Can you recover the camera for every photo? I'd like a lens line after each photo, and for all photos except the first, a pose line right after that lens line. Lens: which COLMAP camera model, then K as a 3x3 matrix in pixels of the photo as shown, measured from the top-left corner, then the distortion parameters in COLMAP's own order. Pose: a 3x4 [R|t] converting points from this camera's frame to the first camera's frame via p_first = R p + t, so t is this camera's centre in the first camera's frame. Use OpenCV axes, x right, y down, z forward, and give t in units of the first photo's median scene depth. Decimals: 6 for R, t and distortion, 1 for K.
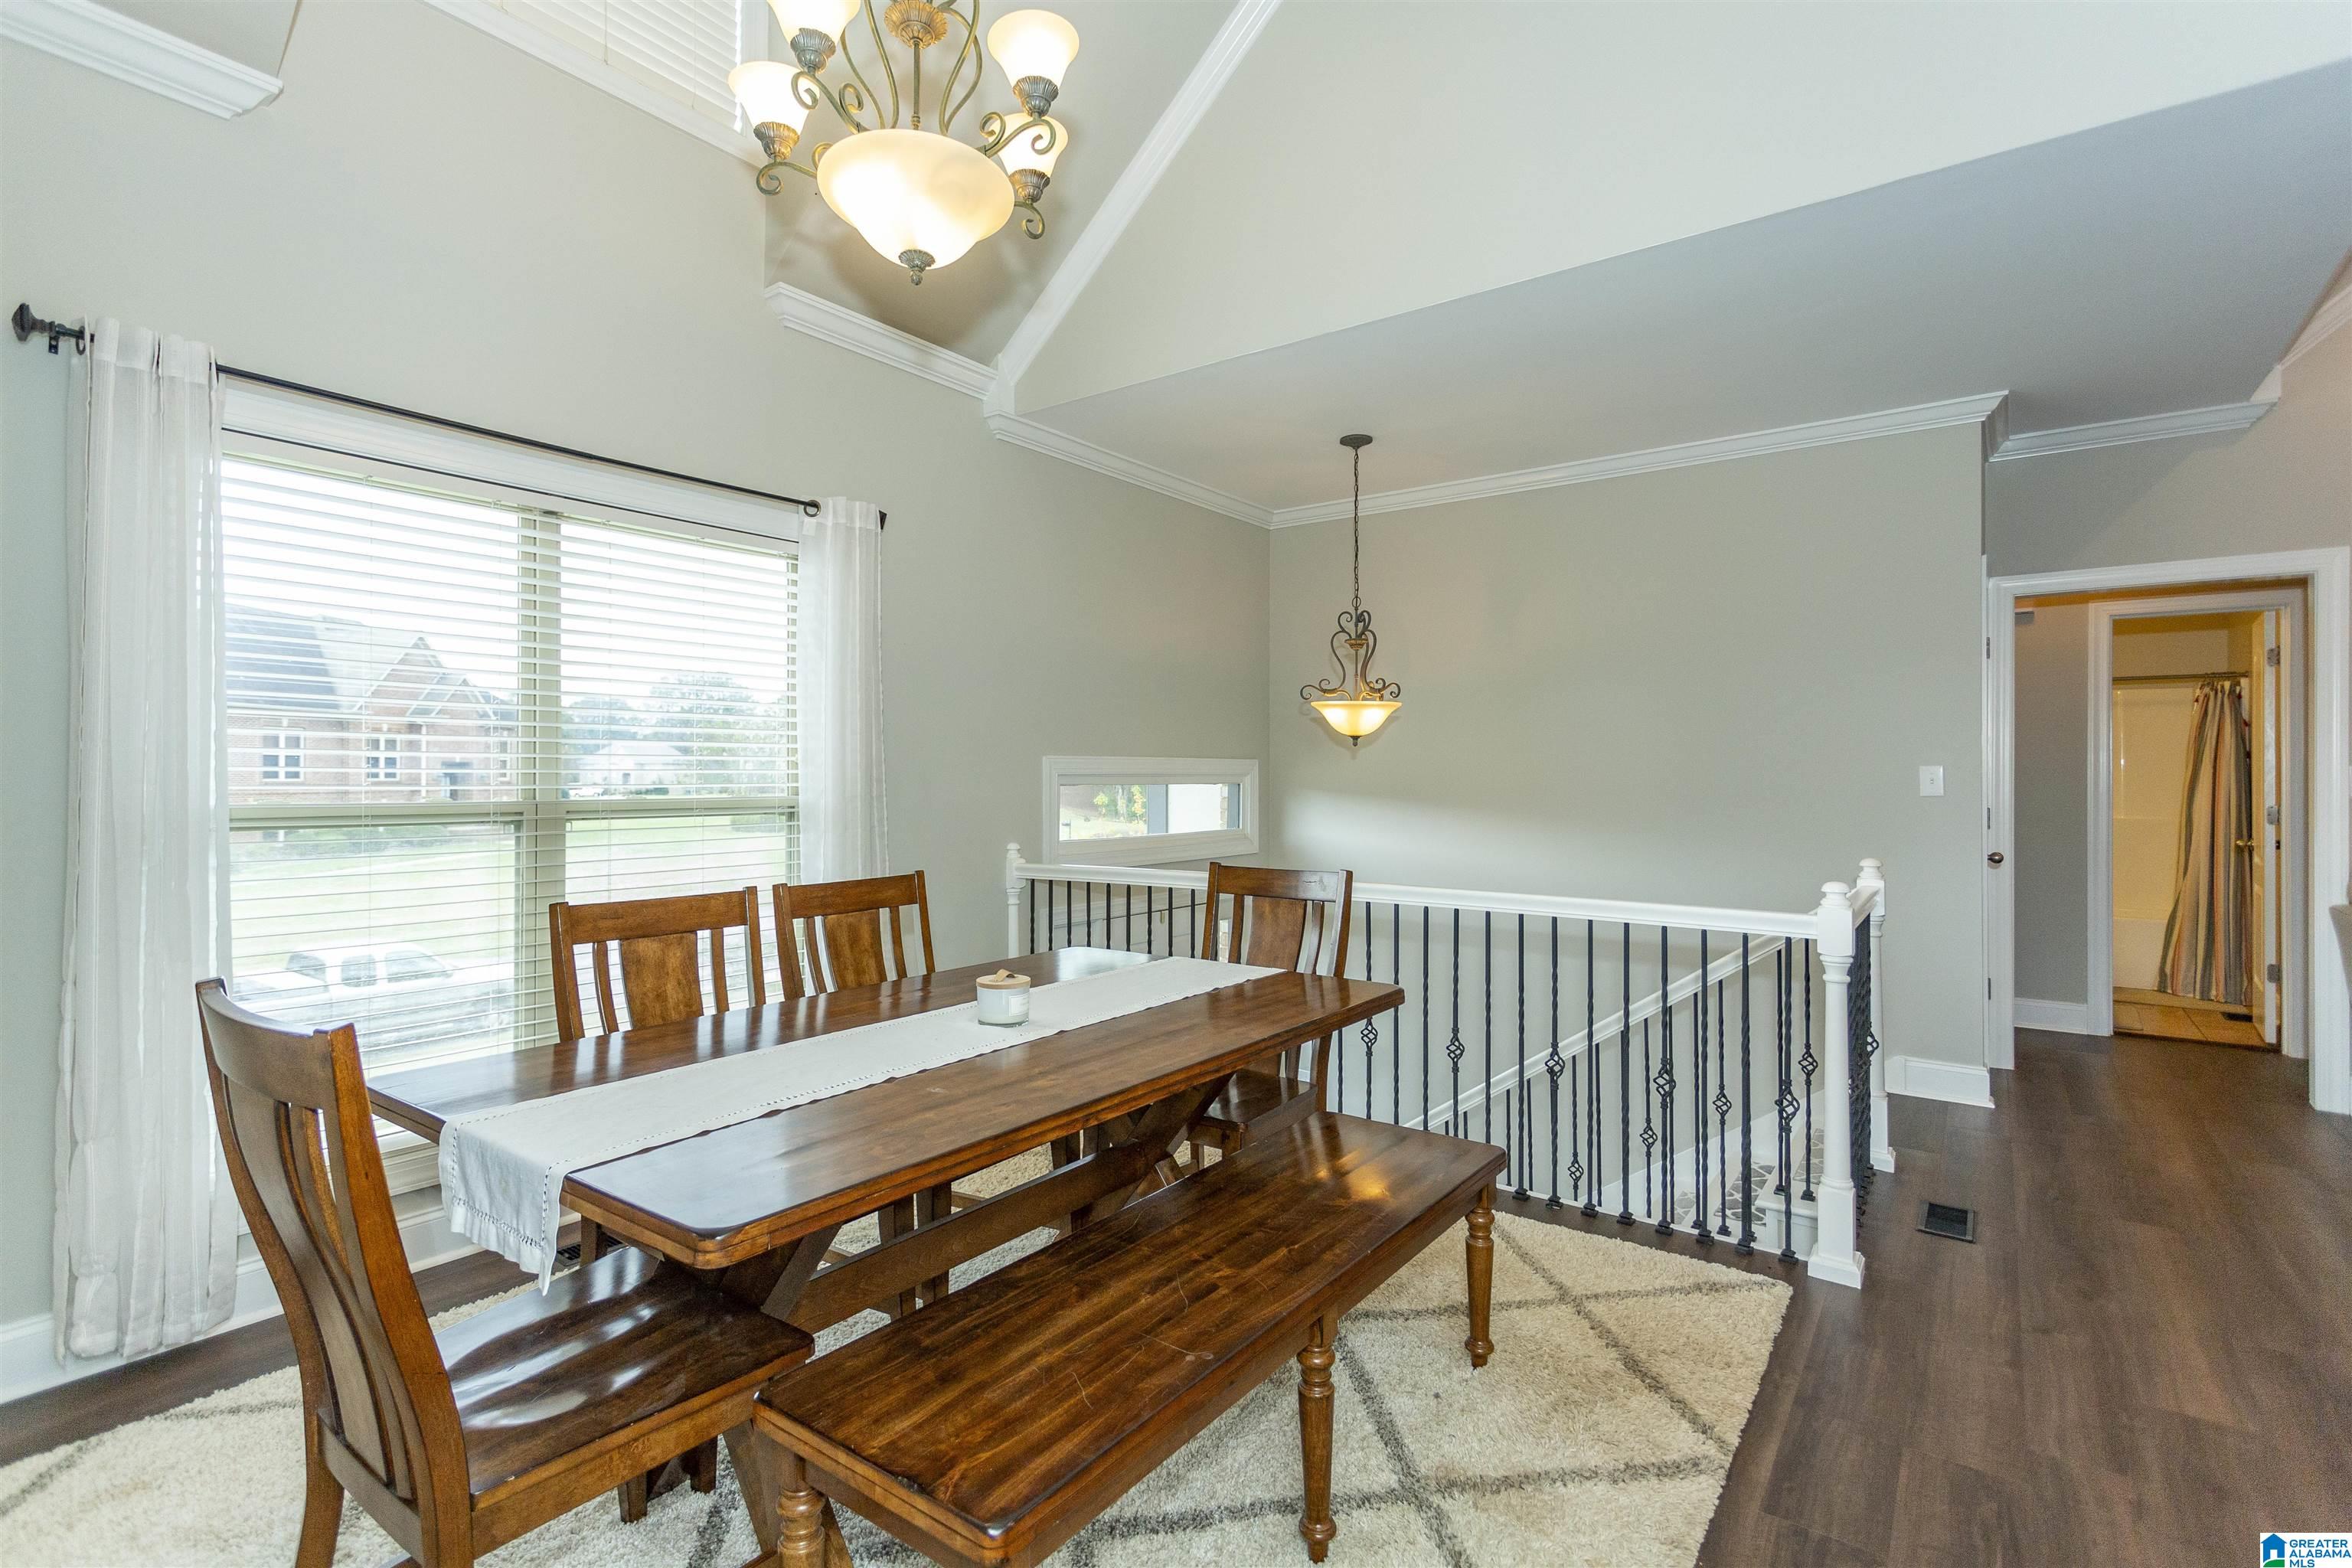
lens RADIAL K [[1120.2, 0, 1179.0], [0, 1120.2, 786.2], [0, 0, 1]] dist [0.005280, 0.004107]
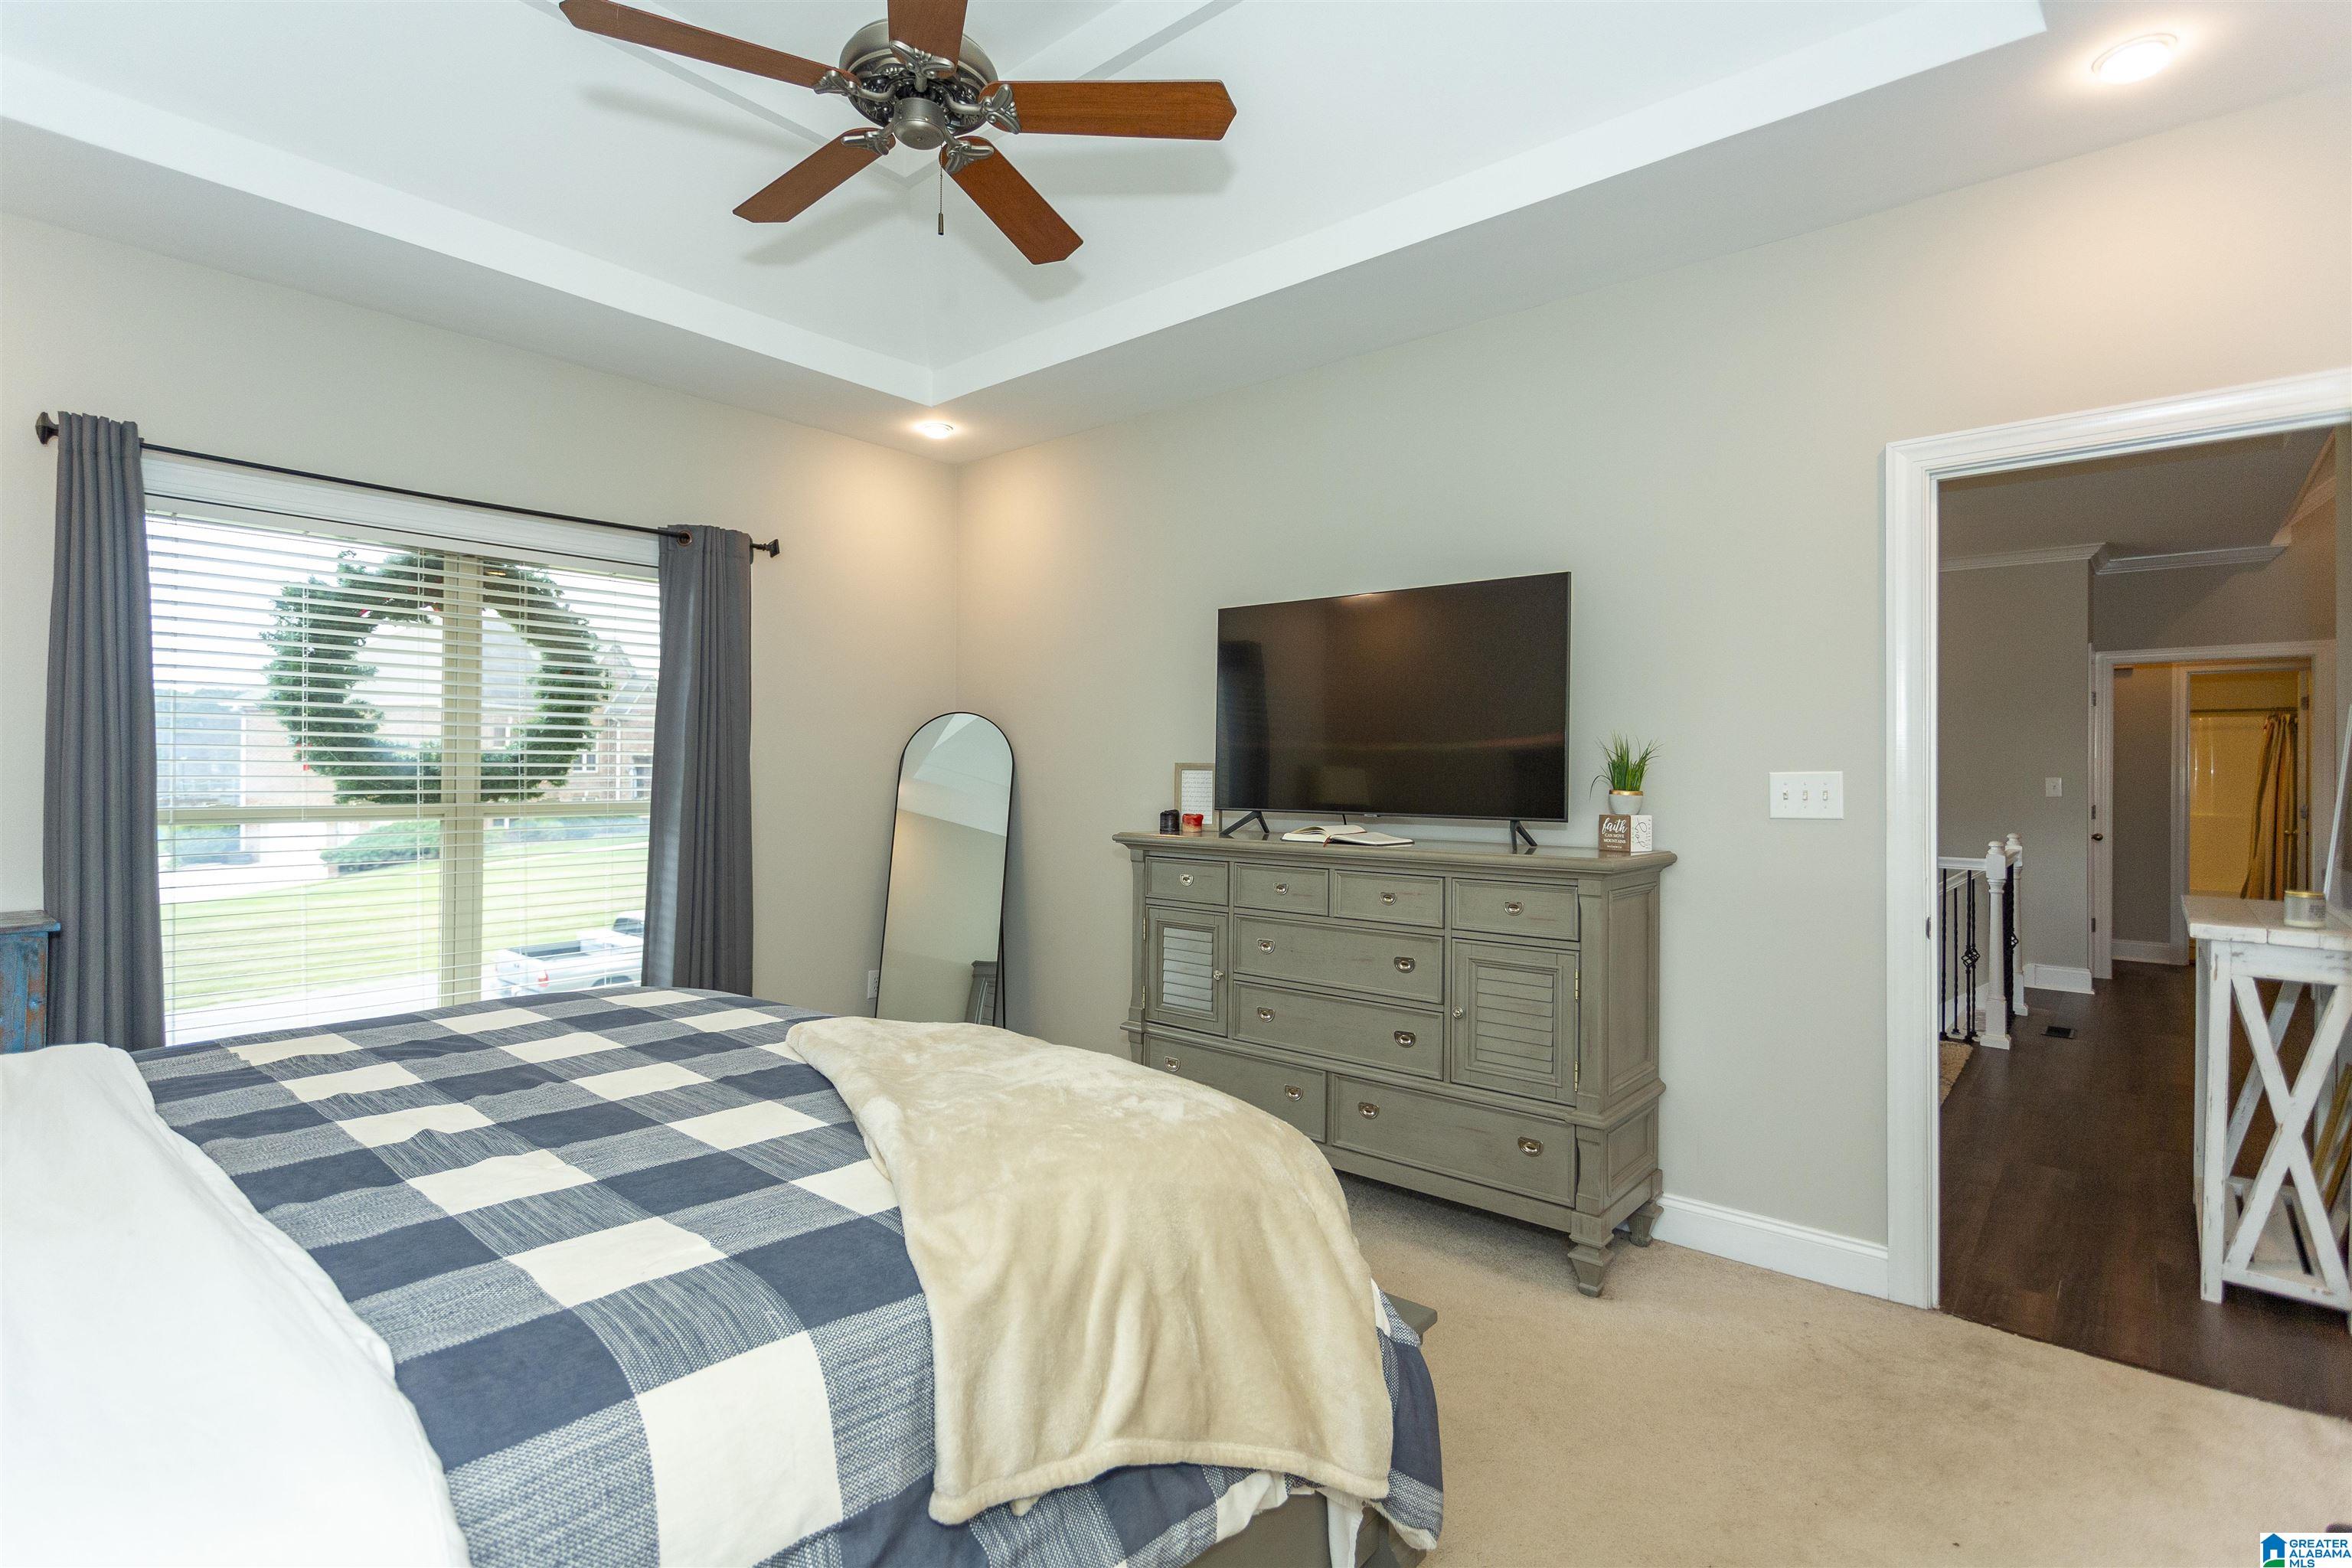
lens RADIAL K [[1120.2, 0, 1180.8], [0, 1120.2, 781.1], [0, 0, 1]] dist [0.005280, 0.004107]
pose [[0.997267, 0.006851, -0.073558, -0.404660], [-0.007061, 0.999972, -0.002589, 0.000342], [0.073538, 0.003101, 0.997288, -0.619448]]
